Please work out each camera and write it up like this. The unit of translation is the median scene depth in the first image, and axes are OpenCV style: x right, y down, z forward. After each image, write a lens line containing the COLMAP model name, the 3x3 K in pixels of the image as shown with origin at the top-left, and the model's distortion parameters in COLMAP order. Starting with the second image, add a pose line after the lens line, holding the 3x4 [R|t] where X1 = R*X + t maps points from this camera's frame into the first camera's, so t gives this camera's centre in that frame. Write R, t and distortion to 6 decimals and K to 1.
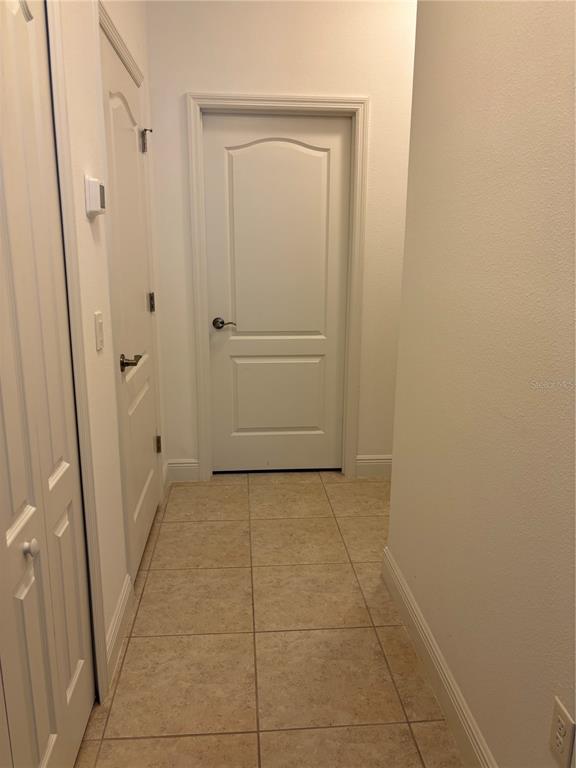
lens RADIAL K [[592.4, 0, 287.6], [0, 592.4, 384.3], [0, 0, 1]] dist [0.048774, -0.033278]
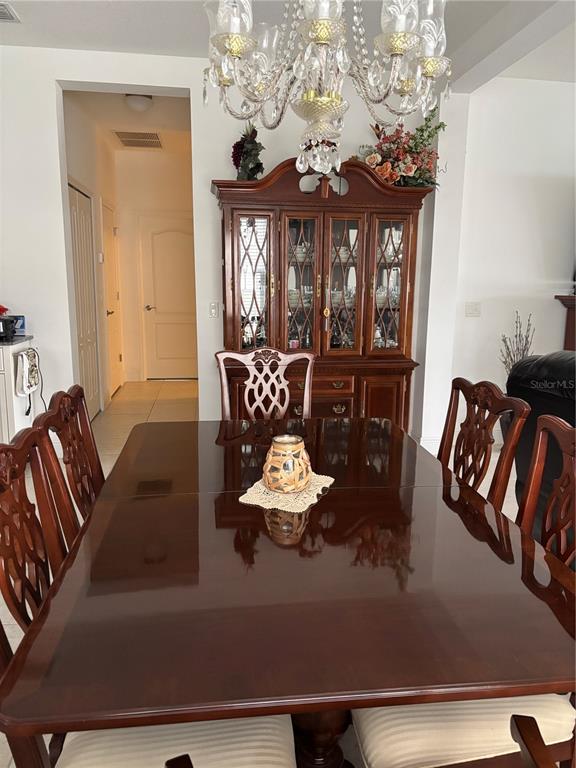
lens RADIAL K [[592.4, 0, 288.0], [0, 592.4, 383.4], [0, 0, 1]] dist [0.048774, -0.033278]
pose [[0.998080, -0.003198, 0.061849, 0.293648], [0.005952, 0.998996, -0.044401, 0.311865], [-0.061645, 0.044684, 0.997097, -1.358407]]
